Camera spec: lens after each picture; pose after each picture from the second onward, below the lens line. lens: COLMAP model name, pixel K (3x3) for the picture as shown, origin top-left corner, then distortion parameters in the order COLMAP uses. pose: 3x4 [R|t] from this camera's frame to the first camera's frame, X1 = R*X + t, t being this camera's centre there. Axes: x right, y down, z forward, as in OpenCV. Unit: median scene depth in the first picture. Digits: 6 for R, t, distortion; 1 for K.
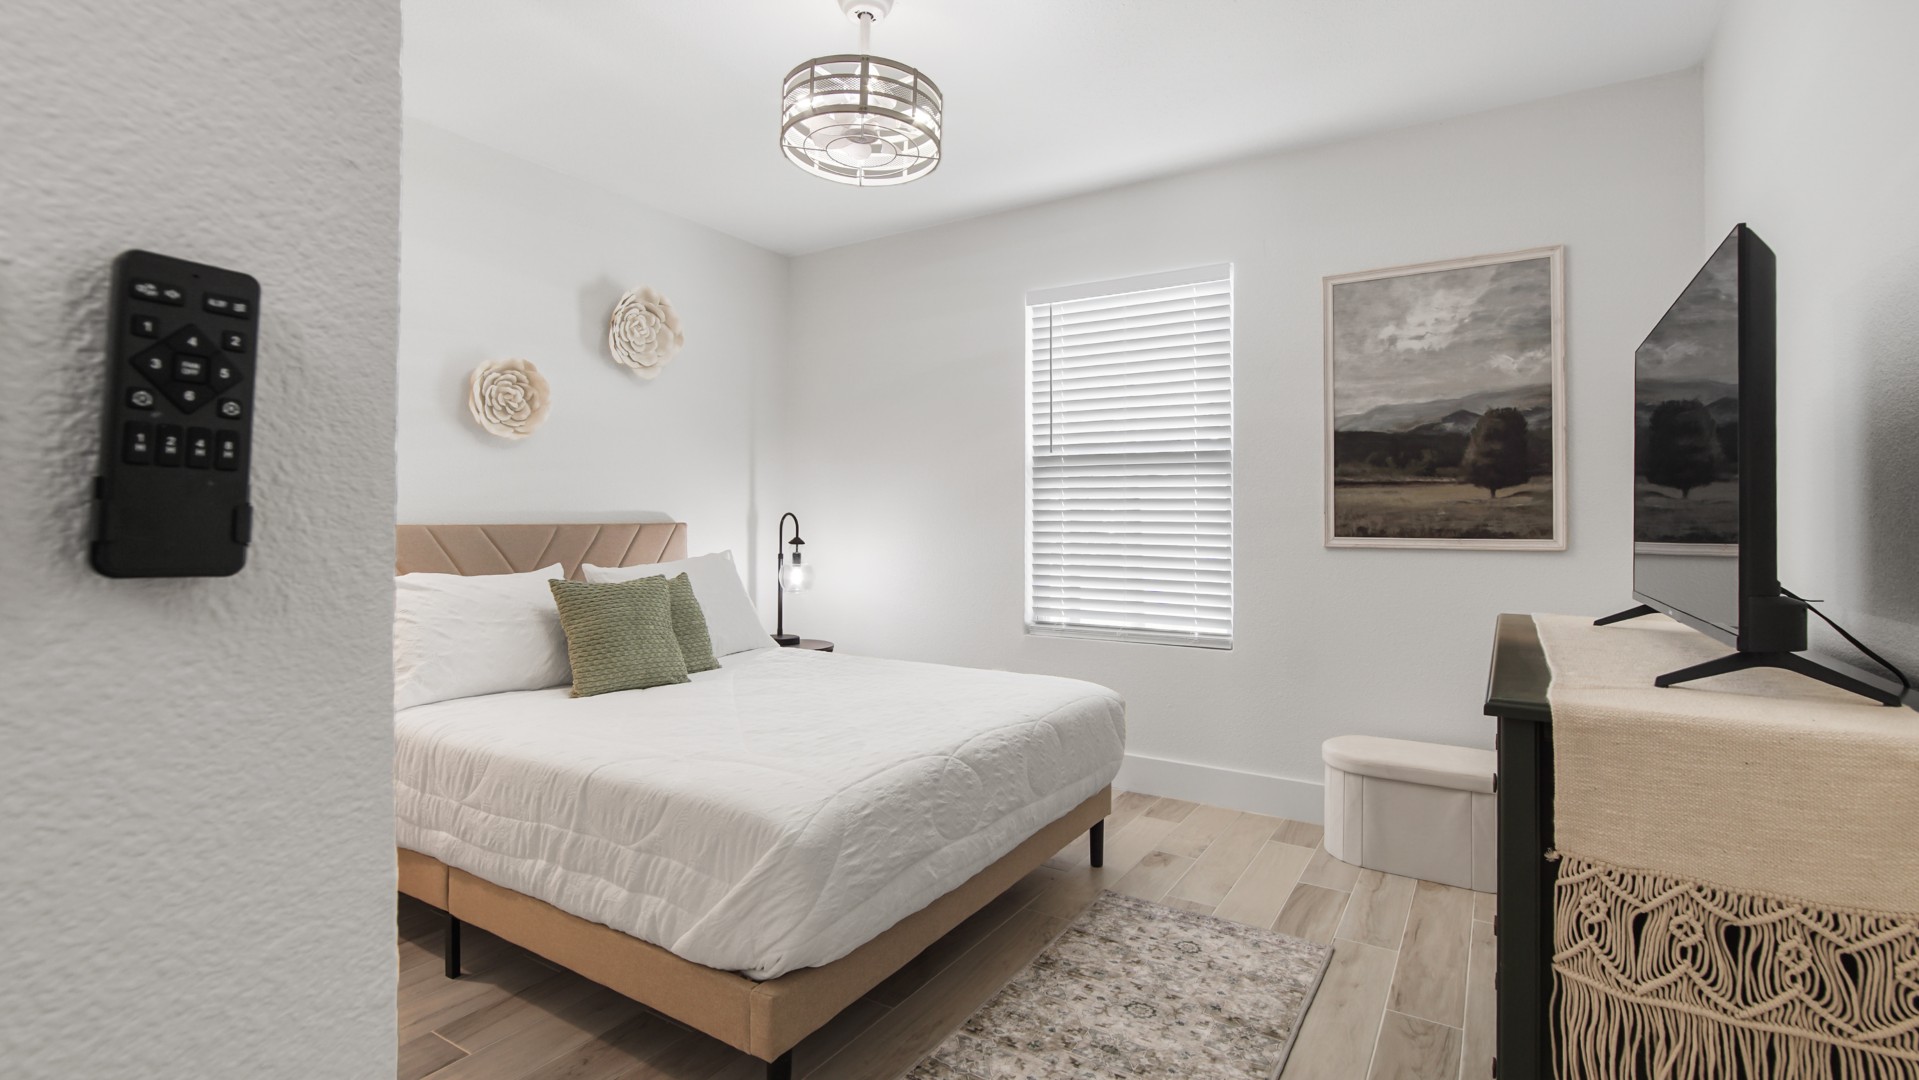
lens RADIAL K [[867.0, 0, 962.8], [0, 867.0, 520.6], [0, 0, 1]] dist [-0.001384, 0.000103]
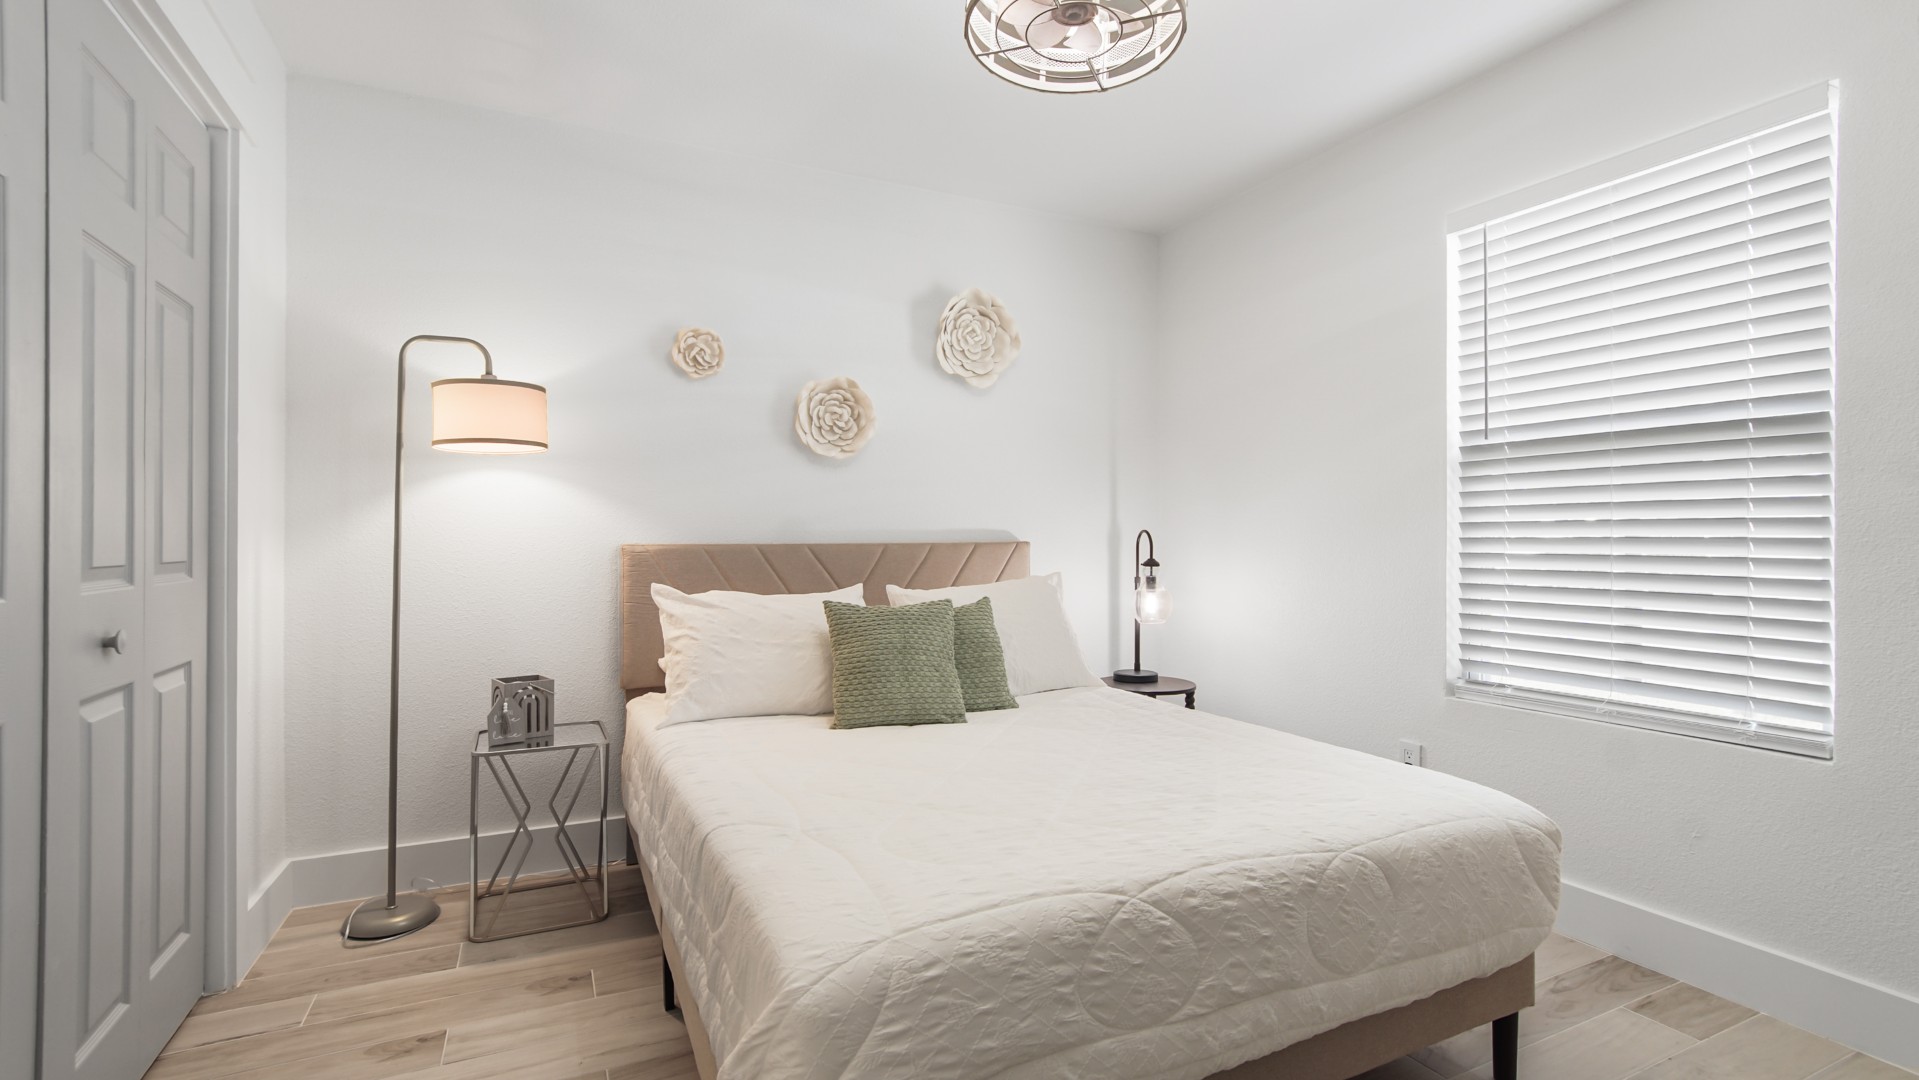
lens RADIAL K [[864.5, 0, 966.6], [0, 864.5, 546.1], [0, 0, 1]] dist [-0.010035, 0.007683]
pose [[0.850801, -0.000107, -0.525487, 0.135005], [0.003490, 0.999979, 0.005447, 0.002667], [0.525476, -0.006468, 0.850784, 0.235893]]
